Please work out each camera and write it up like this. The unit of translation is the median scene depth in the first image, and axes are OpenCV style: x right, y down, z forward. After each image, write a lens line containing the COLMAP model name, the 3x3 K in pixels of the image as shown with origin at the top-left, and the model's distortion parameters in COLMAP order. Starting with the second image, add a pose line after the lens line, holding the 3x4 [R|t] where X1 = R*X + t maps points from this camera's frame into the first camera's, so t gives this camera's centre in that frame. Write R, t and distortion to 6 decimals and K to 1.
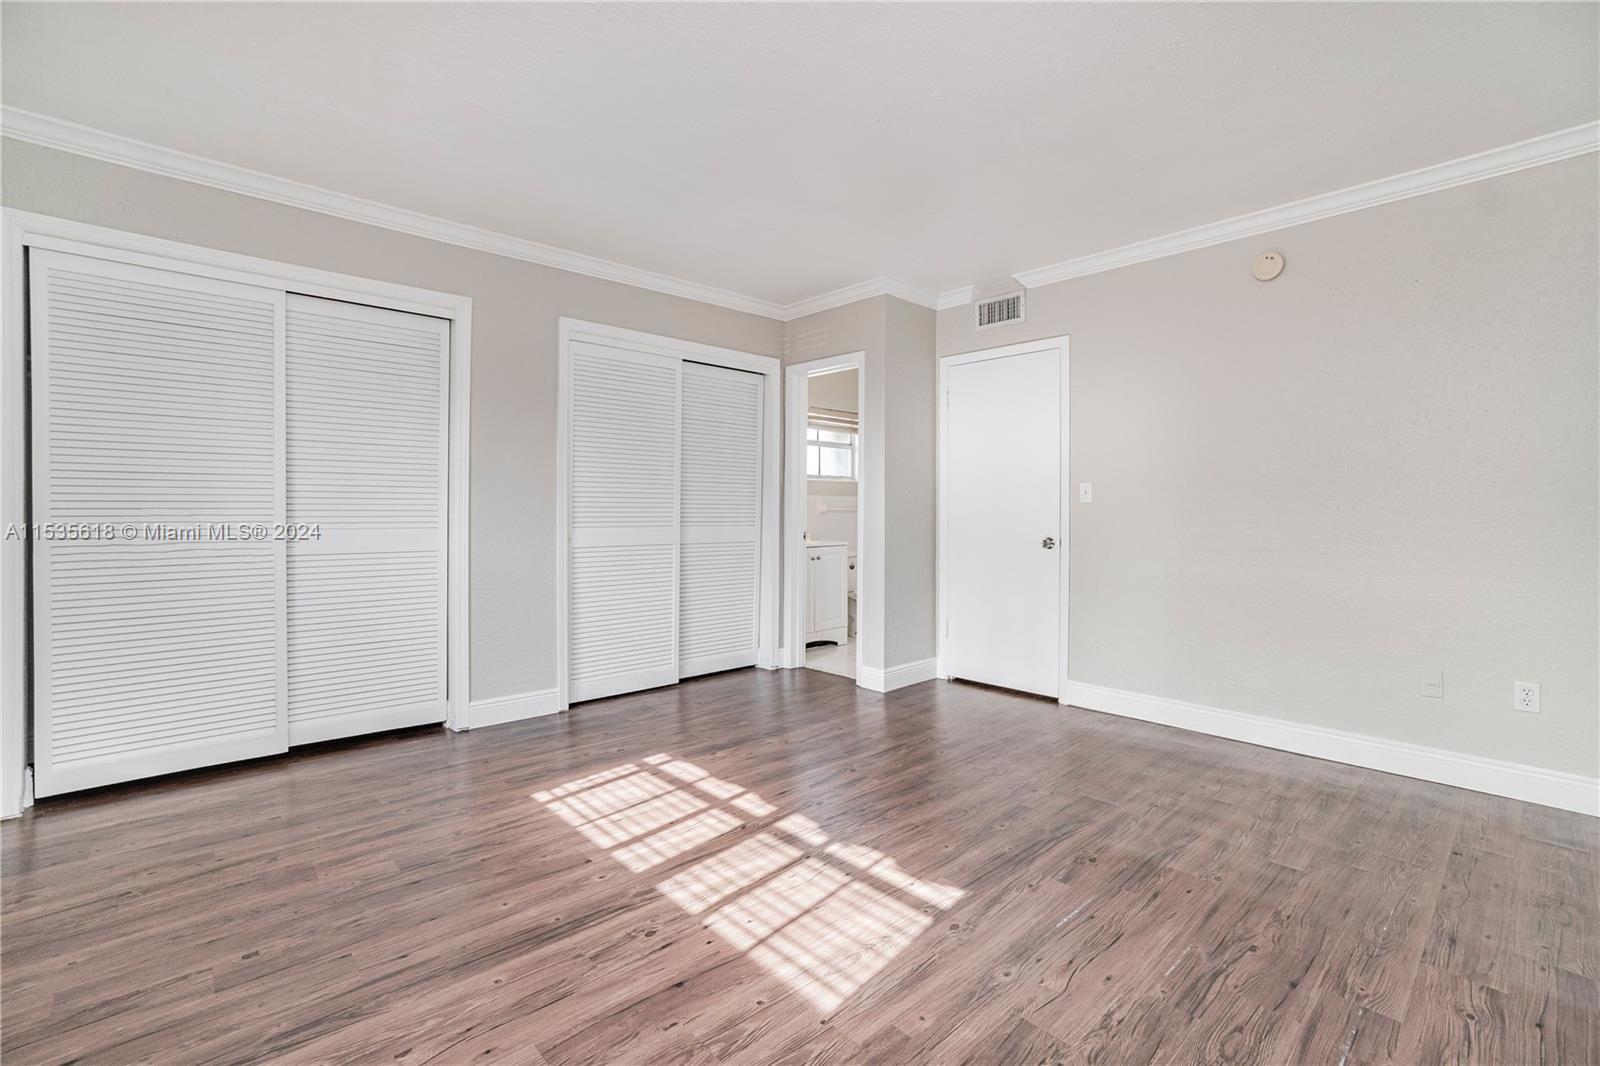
lens RADIAL K [[703.2, 0, 785.3], [0, 703.2, 524.3], [0, 0, 1]] dist [-0.039769, 0.016646]
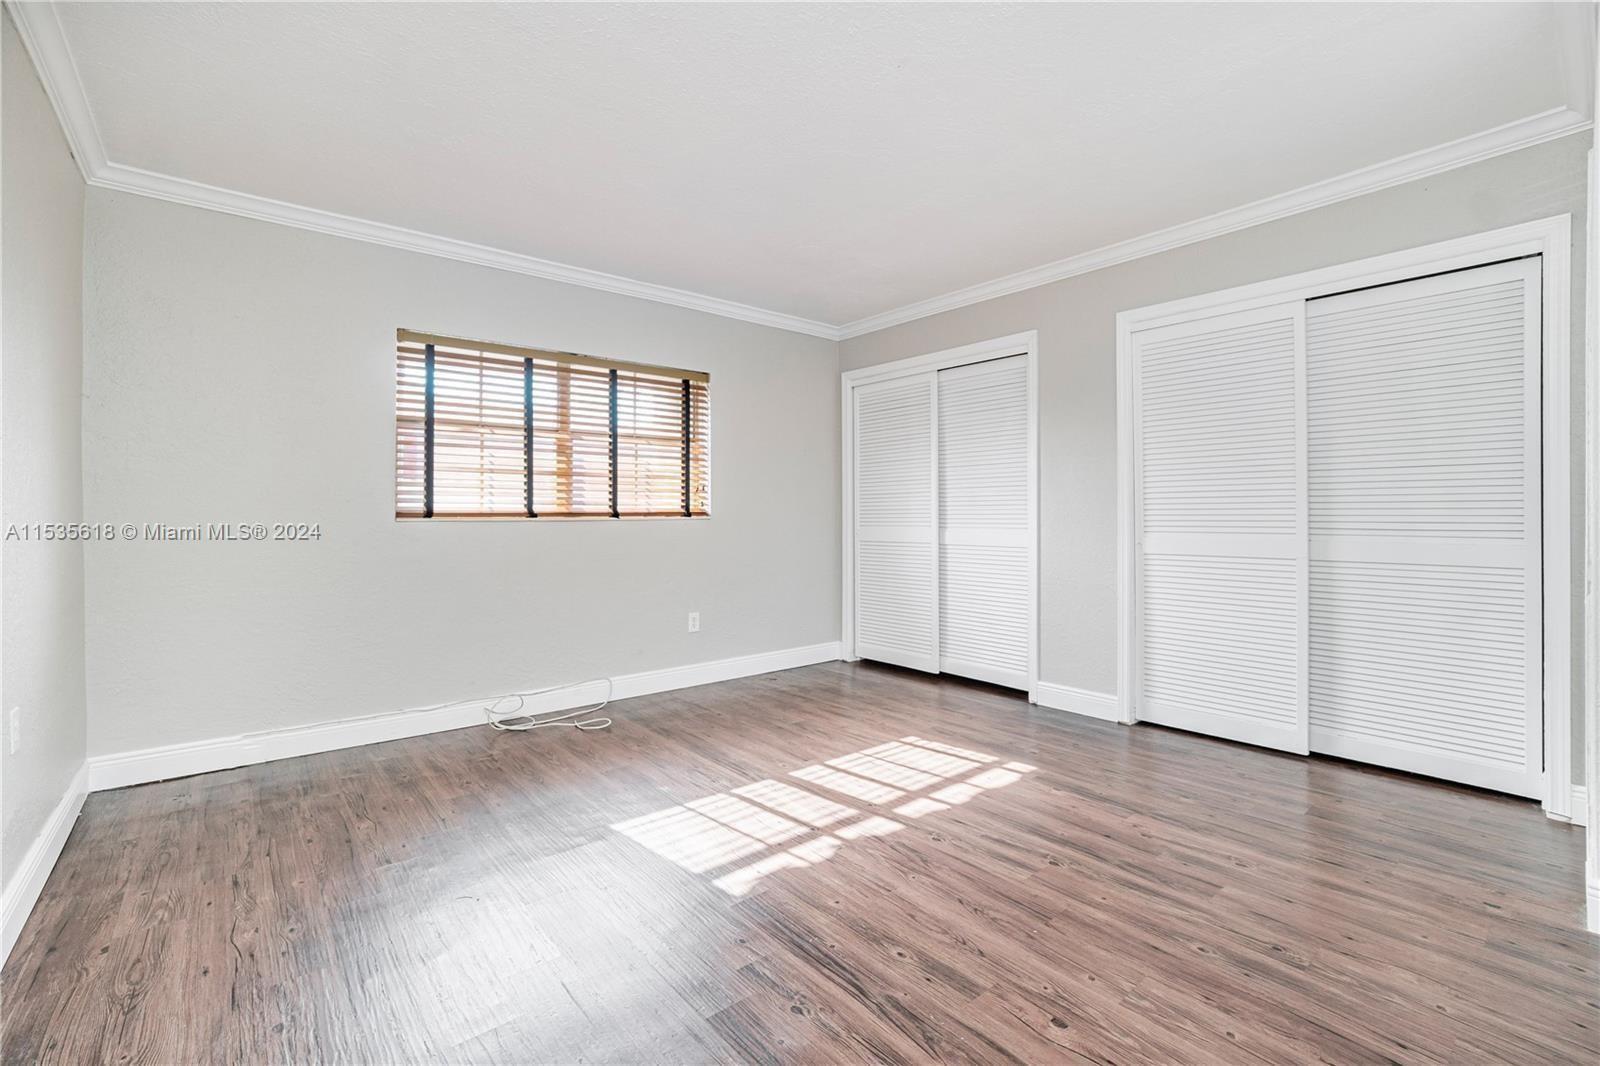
lens RADIAL K [[703.2, 0, 785.3], [0, 703.2, 524.3], [0, 0, 1]] dist [-0.039769, 0.016646]
pose [[-0.053071, 0.005753, -0.998574, 1.008702], [-0.016559, 0.999841, 0.006641, -0.004018], [0.998453, 0.016888, -0.052967, 0.907435]]
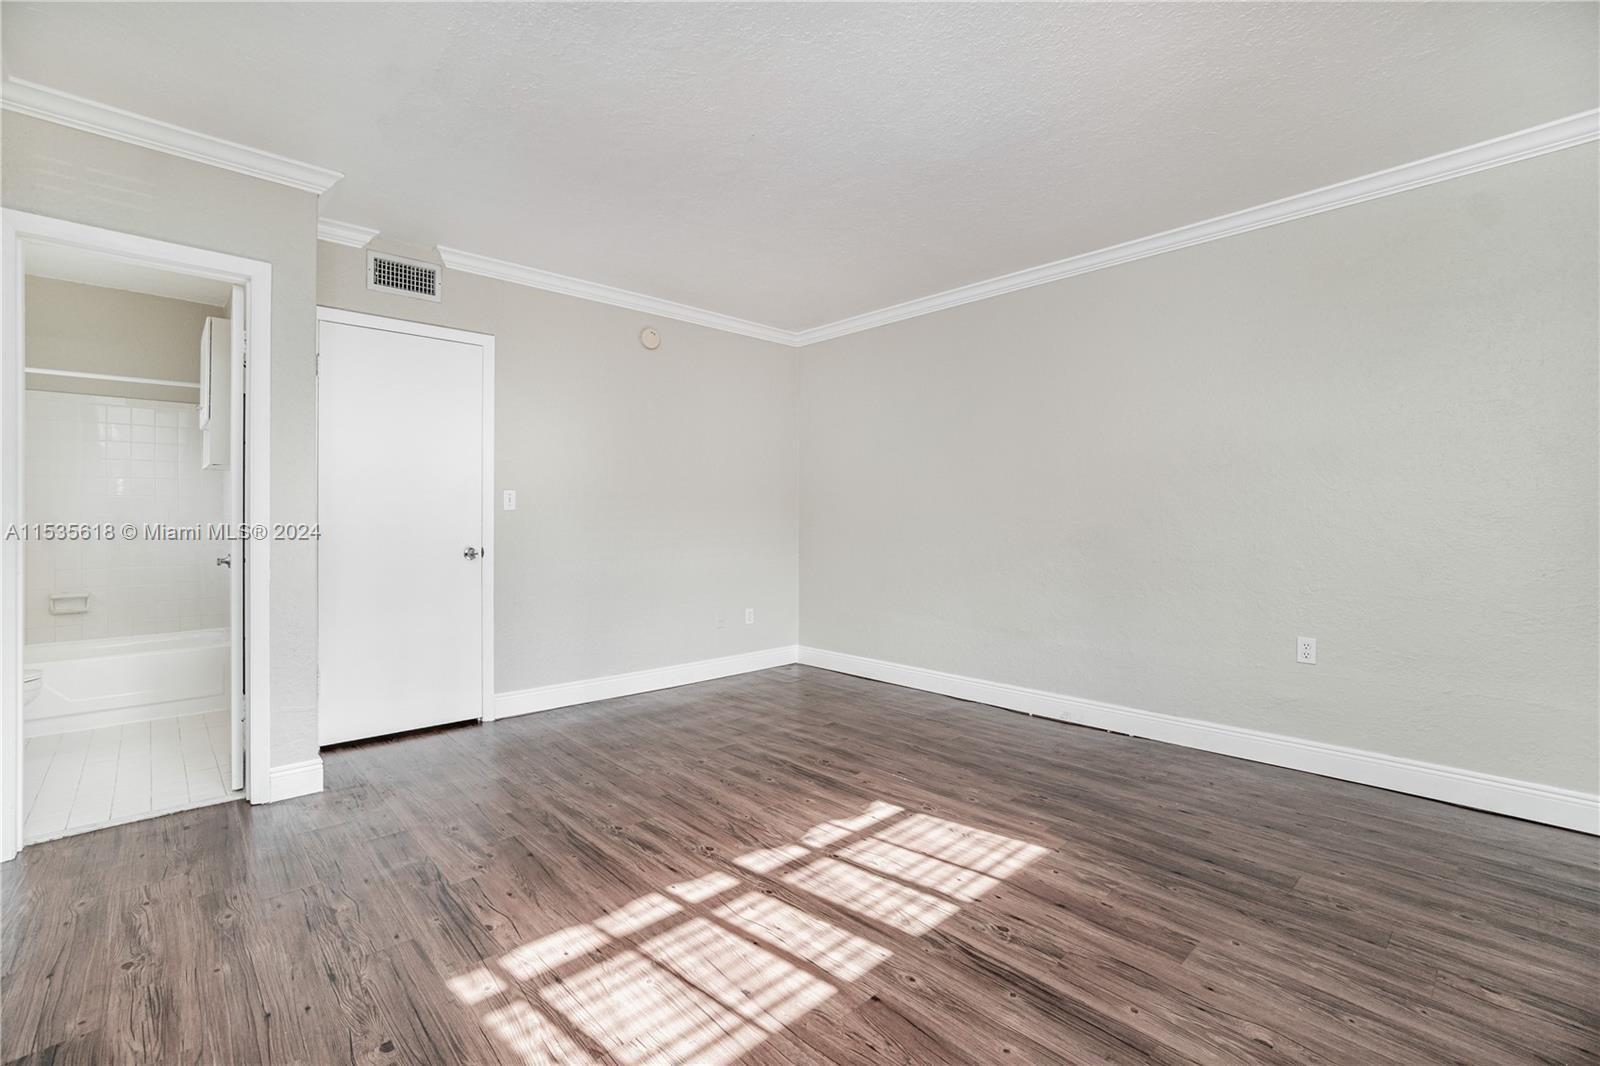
lens RADIAL K [[703.2, 0, 785.3], [0, 703.2, 524.3], [0, 0, 1]] dist [-0.039769, 0.016646]
pose [[-0.007353, -0.006295, 0.999953, -0.884930], [0.021488, 0.999748, 0.006452, -0.013787], [-0.999742, 0.021535, -0.007216, 0.961731]]
